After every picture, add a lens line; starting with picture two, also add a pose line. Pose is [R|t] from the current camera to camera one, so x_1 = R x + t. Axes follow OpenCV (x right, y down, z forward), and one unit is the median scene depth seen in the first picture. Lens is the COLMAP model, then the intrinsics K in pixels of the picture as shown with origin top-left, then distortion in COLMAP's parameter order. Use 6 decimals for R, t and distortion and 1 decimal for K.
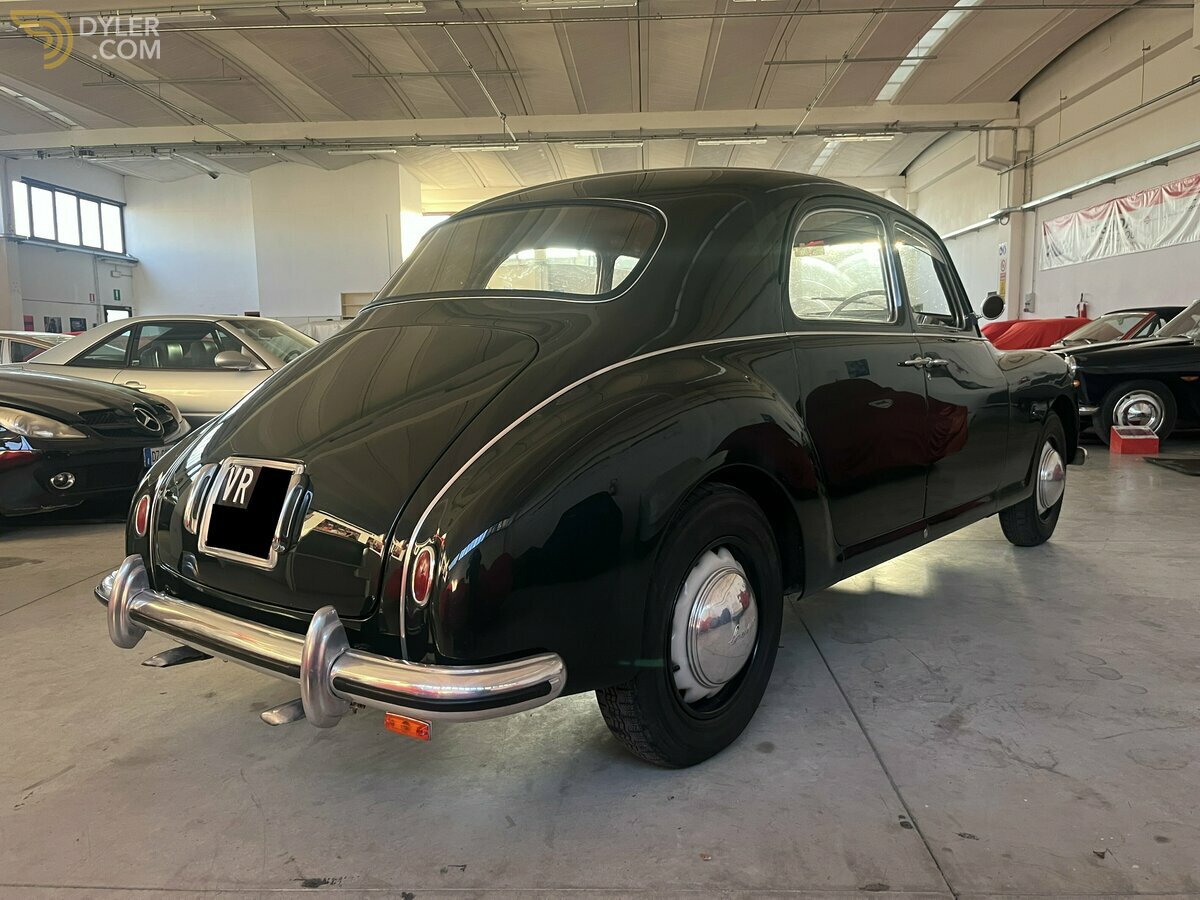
lens RADIAL K [[903.8, 0, 600.7], [0, 903.8, 455.0], [0, 0, 1]] dist [0.053322, -0.075128]
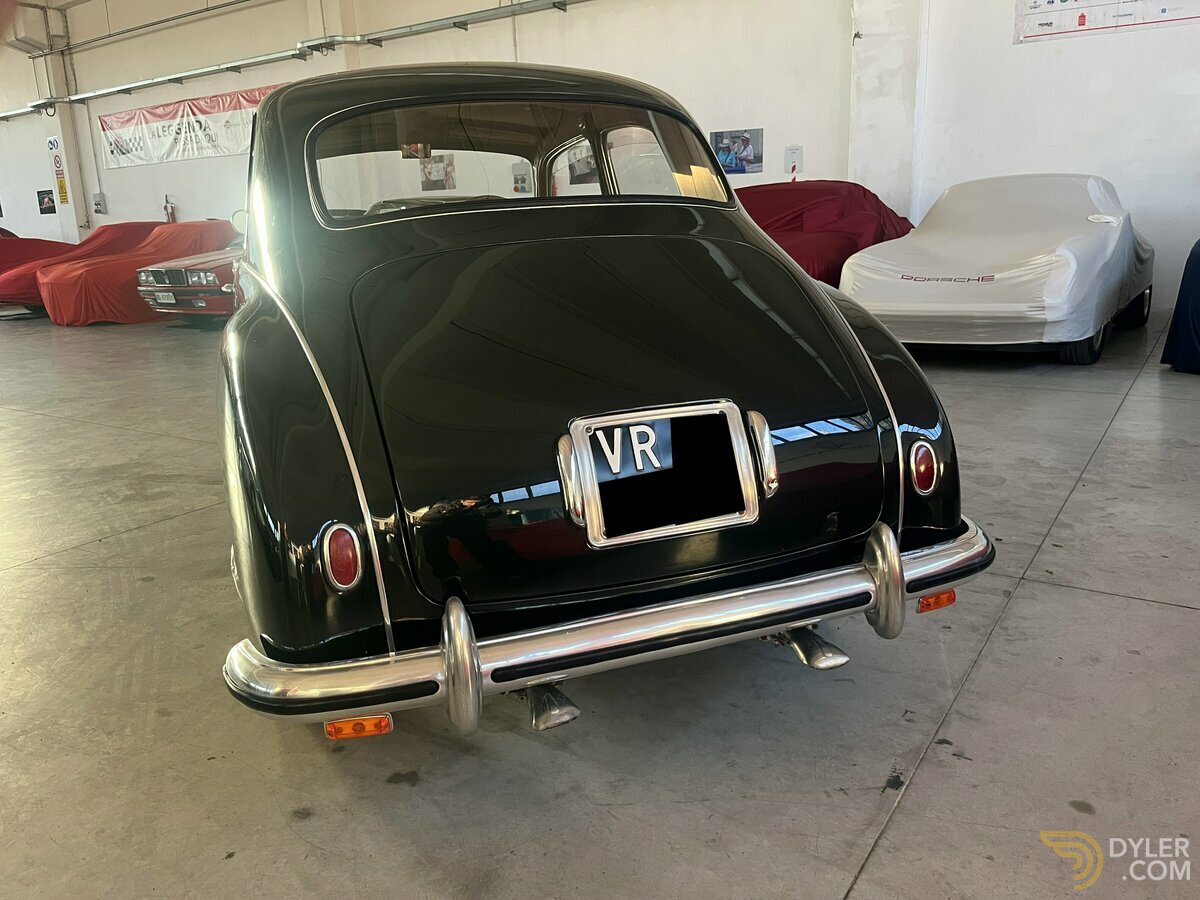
lens RADIAL K [[903.8, 0, 604.2], [0, 903.8, 450.8], [0, 0, 1]] dist [0.053322, -0.075128]
pose [[0.522016, -0.218139, 0.824569, -0.097922], [0.134991, 0.975688, 0.172658, -0.009609], [-0.842186, 0.021180, 0.538771, 0.055257]]
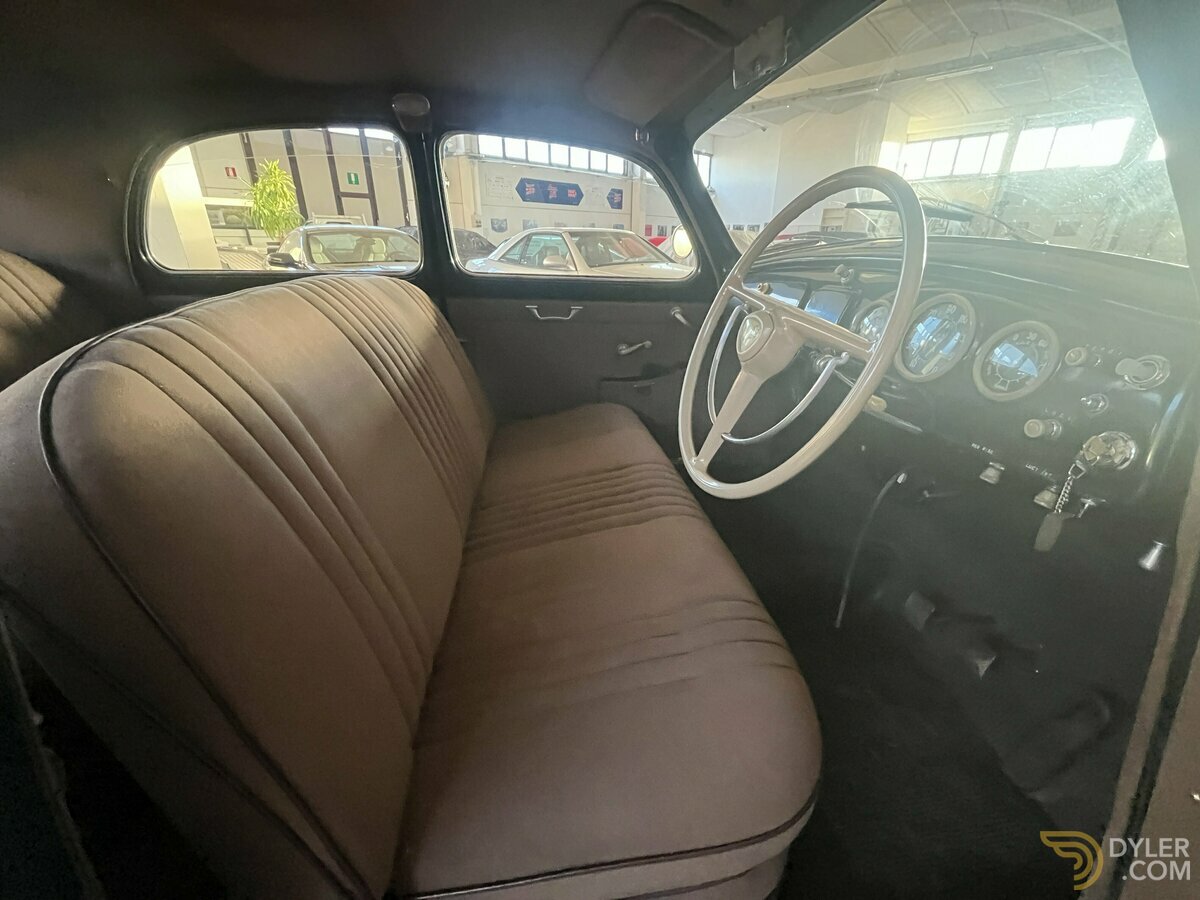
lens RADIAL K [[482.5, 0, 598.5], [0, 482.5, 453.9], [0, 0, 1]] dist [-0.007489, -0.000205]
pose [[0.728892, 0.293157, -0.618688, 0.061399], [-0.101682, 0.940017, 0.325620, -0.022904], [0.677035, -0.174433, 0.714980, 0.139268]]
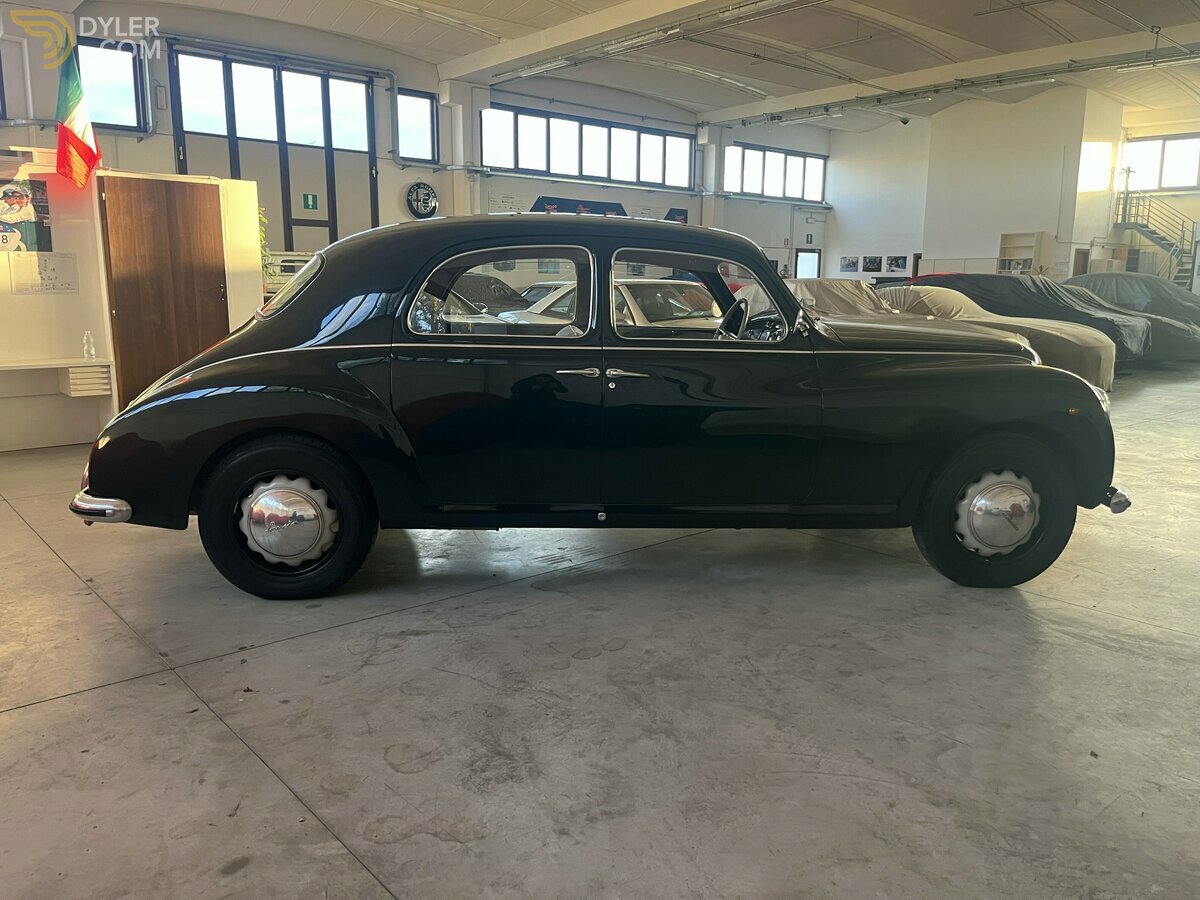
lens RADIAL K [[903.8, 0, 603.0], [0, 903.8, 449.9], [0, 0, 1]] dist [0.053322, -0.075128]
pose [[0.694806, 0.153348, -0.702659, 0.161445], [-0.105967, 0.988169, 0.110874, -0.017643], [0.711348, -0.002577, 0.702835, 0.025243]]
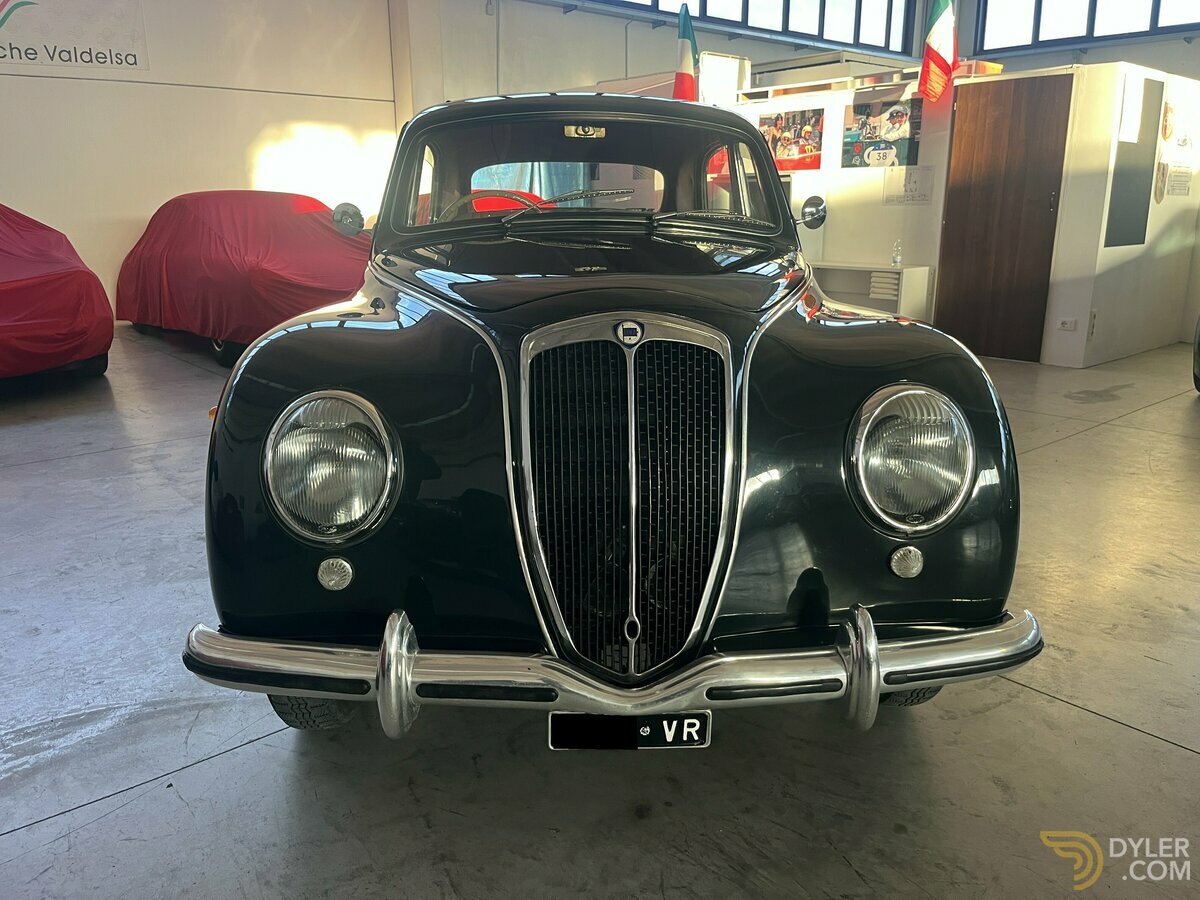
lens RADIAL K [[903.8, 0, 595.5], [0, 903.8, 446.6], [0, 0, 1]] dist [0.053322, -0.075128]
pose [[-0.723320, 0.198037, -0.661506, 0.133298], [-0.064297, 0.934513, 0.350073, -0.042314], [0.687513, 0.295748, -0.663218, 0.275713]]
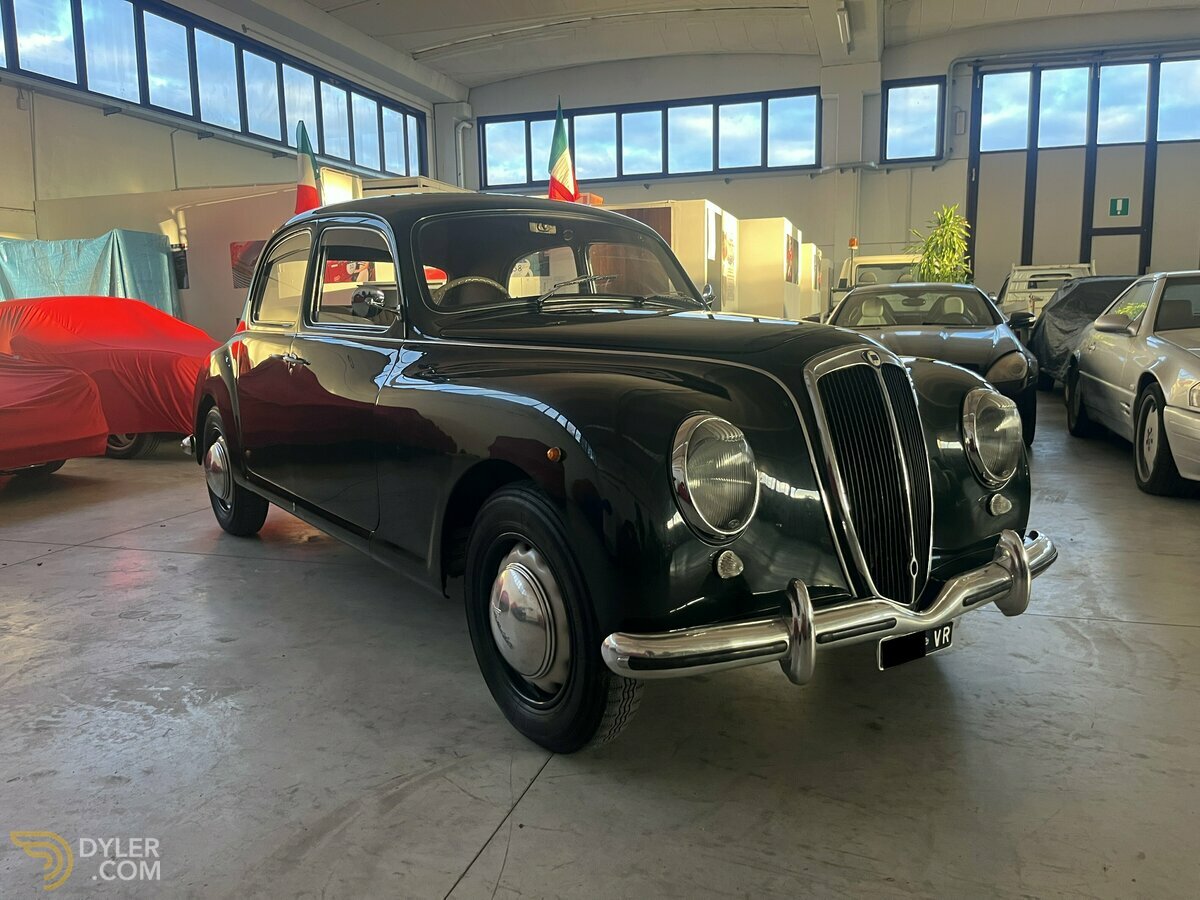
lens RADIAL K [[903.8, 0, 608.7], [0, 903.8, 451.2], [0, 0, 1]] dist [0.053322, -0.075128]
pose [[-0.240806, 0.164167, -0.956589, 0.185593], [-0.094132, 0.976995, 0.191365, -0.032588], [0.965998, 0.136128, -0.219813, 0.224414]]
